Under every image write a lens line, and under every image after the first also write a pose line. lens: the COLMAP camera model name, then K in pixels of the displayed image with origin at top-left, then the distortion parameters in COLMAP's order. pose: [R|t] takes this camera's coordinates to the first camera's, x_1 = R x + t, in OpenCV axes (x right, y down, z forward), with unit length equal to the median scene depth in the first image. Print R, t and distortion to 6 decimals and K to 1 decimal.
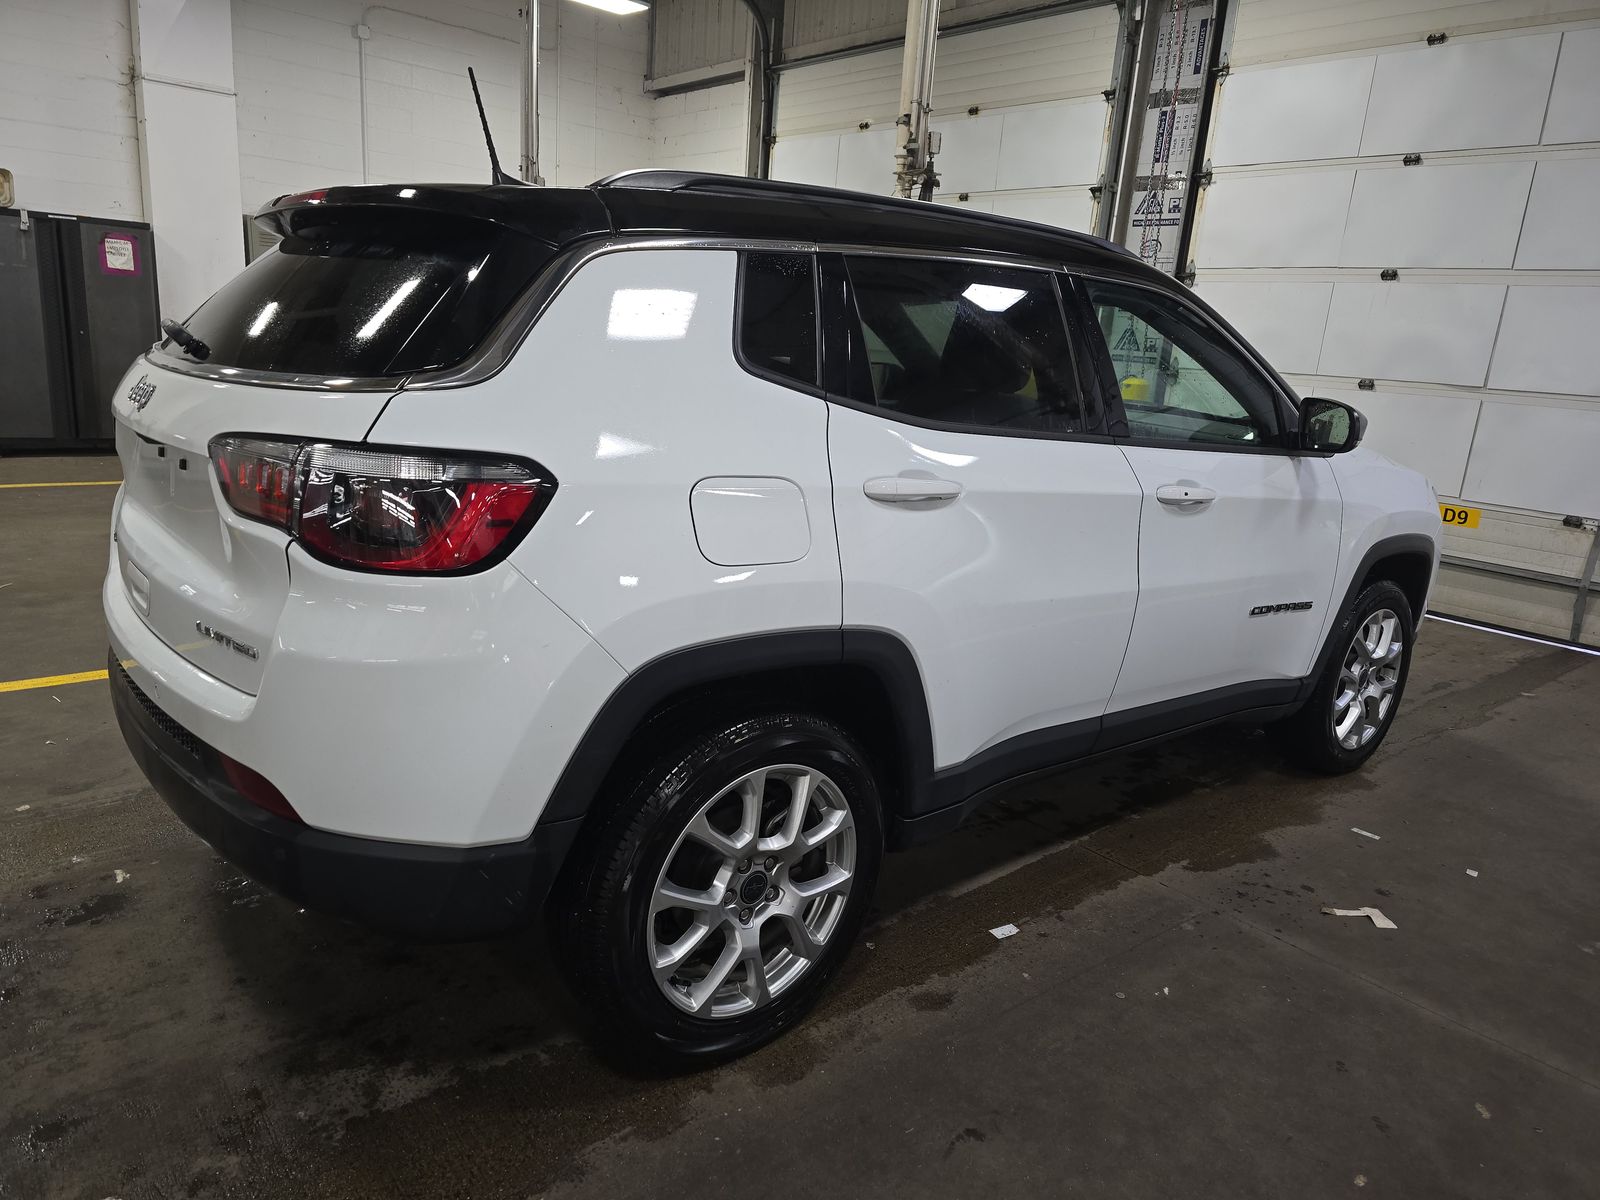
lens RADIAL K [[1072.3, 0, 800.0], [0, 1072.3, 600.0], [0, 0, 1]] dist [0.057863, -0.047698]
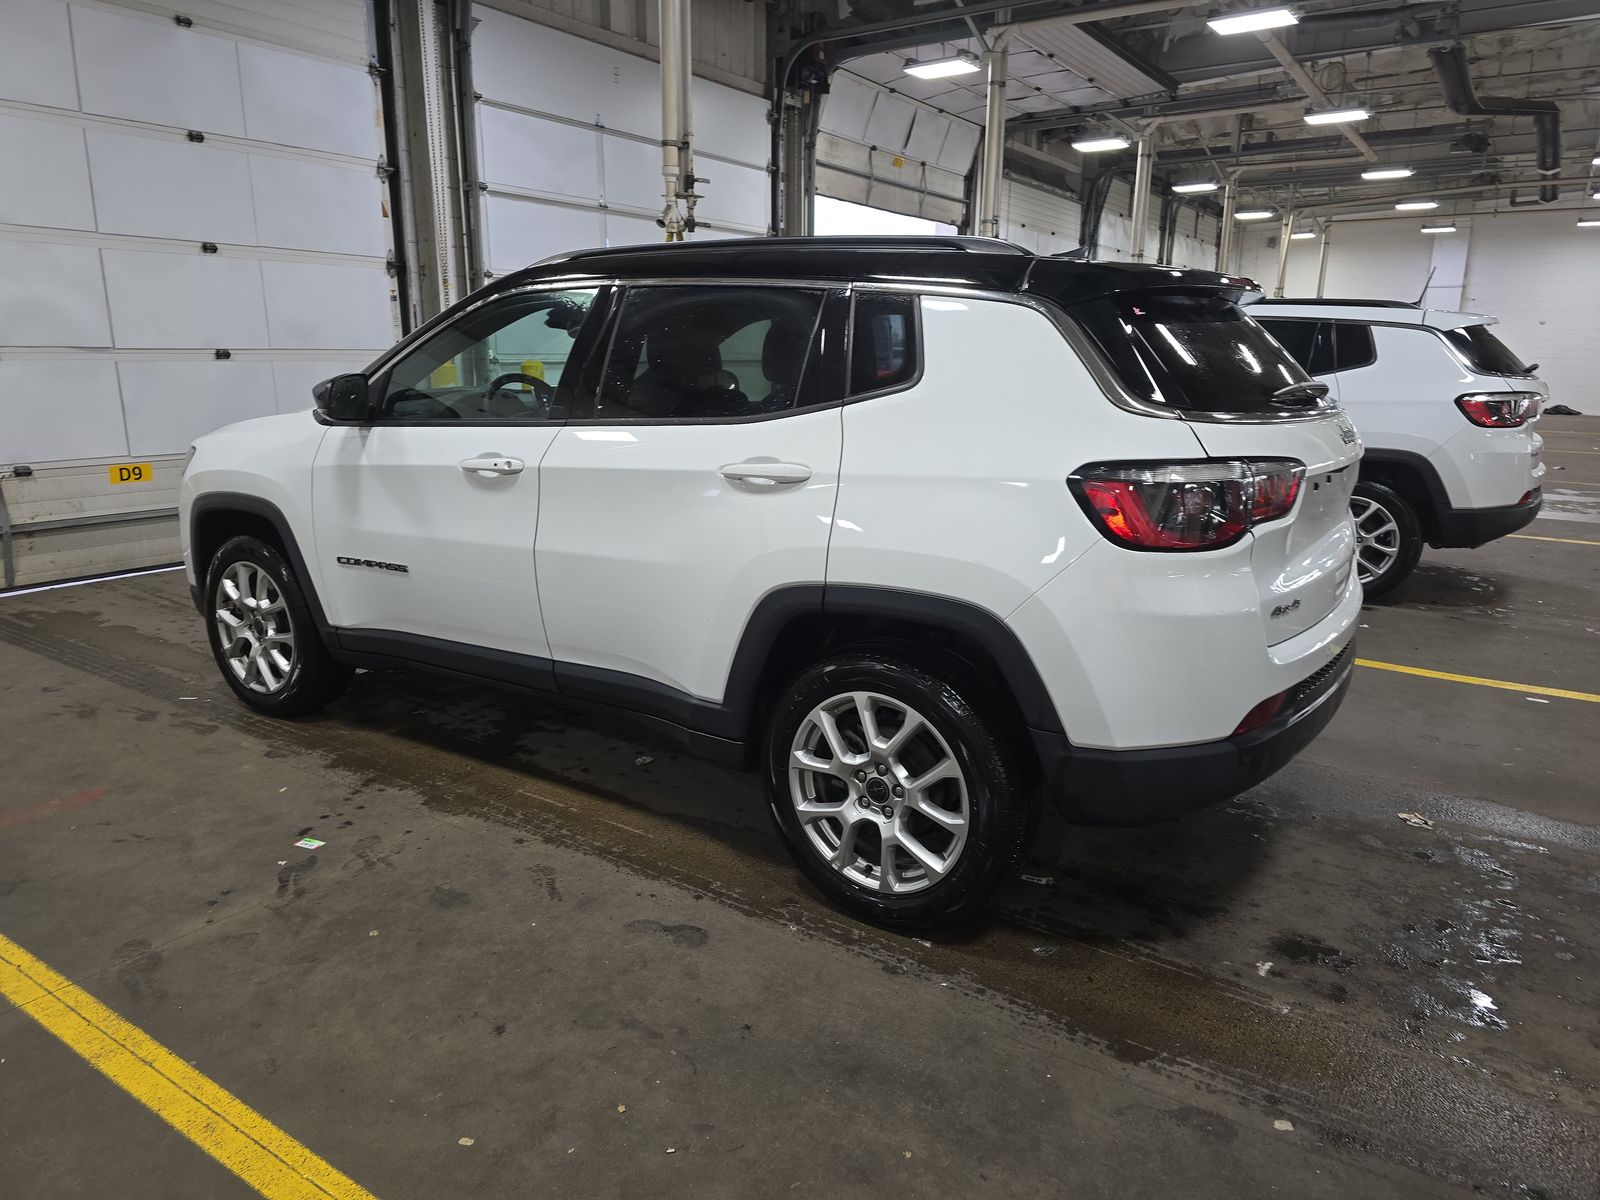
lens RADIAL K [[1072.3, 0, 800.0], [0, 1072.3, 600.0], [0, 0, 1]] dist [0.057863, -0.047698]
pose [[-0.271730, -0.289433, 0.917819, -0.570519], [0.205132, 0.914367, 0.349076, -0.203098], [-0.940257, 0.283128, -0.189090, 0.648151]]
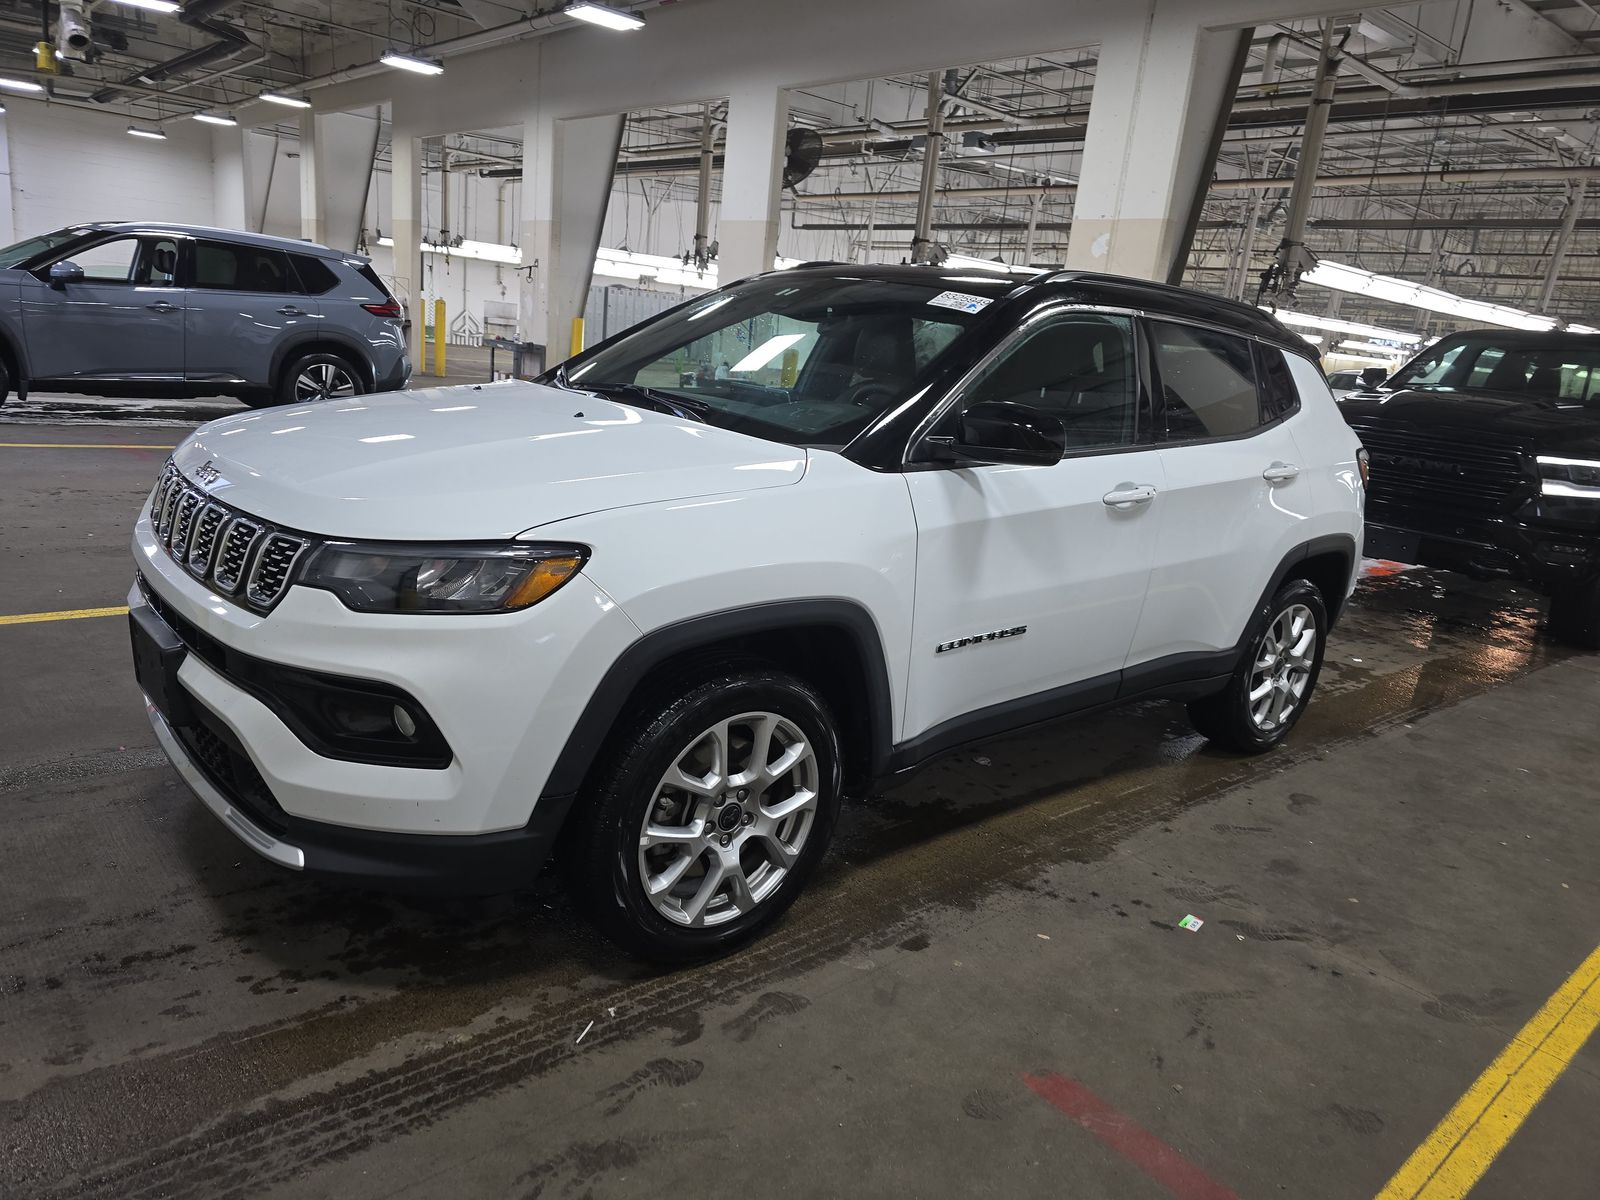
lens RADIAL K [[1072.3, 0, 800.0], [0, 1072.3, 600.0], [0, 0, 1]] dist [0.057863, -0.047698]
pose [[-0.985358, -0.160243, -0.058233, 0.152135], [-0.168770, 0.868241, 0.466557, -0.283731], [-0.024202, 0.469553, -0.882572, 1.161447]]
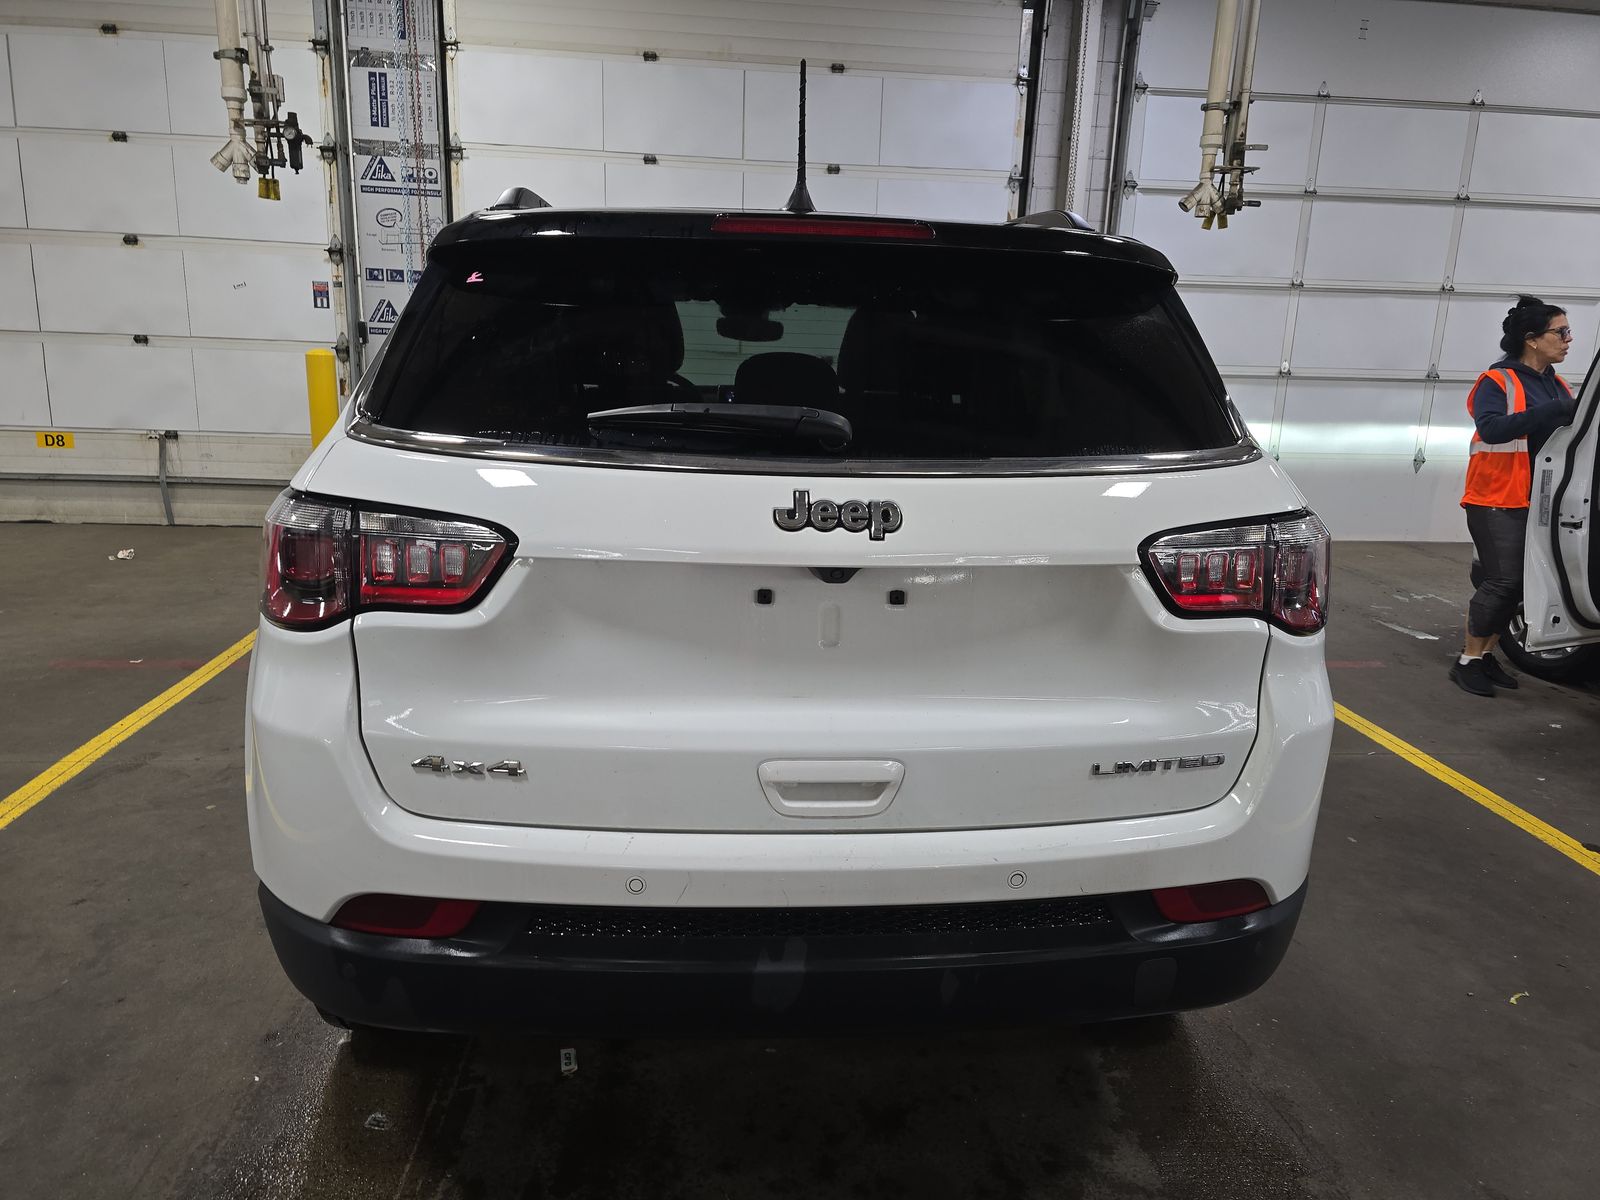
lens RADIAL K [[1072.3, 0, 800.0], [0, 1072.3, 600.0], [0, 0, 1]] dist [0.057863, -0.047698]
pose [[0.574409, -0.238923, 0.782924, -0.389448], [0.204529, 0.968009, 0.145348, -0.080093], [-0.792605, 0.076641, 0.604899, 0.201976]]
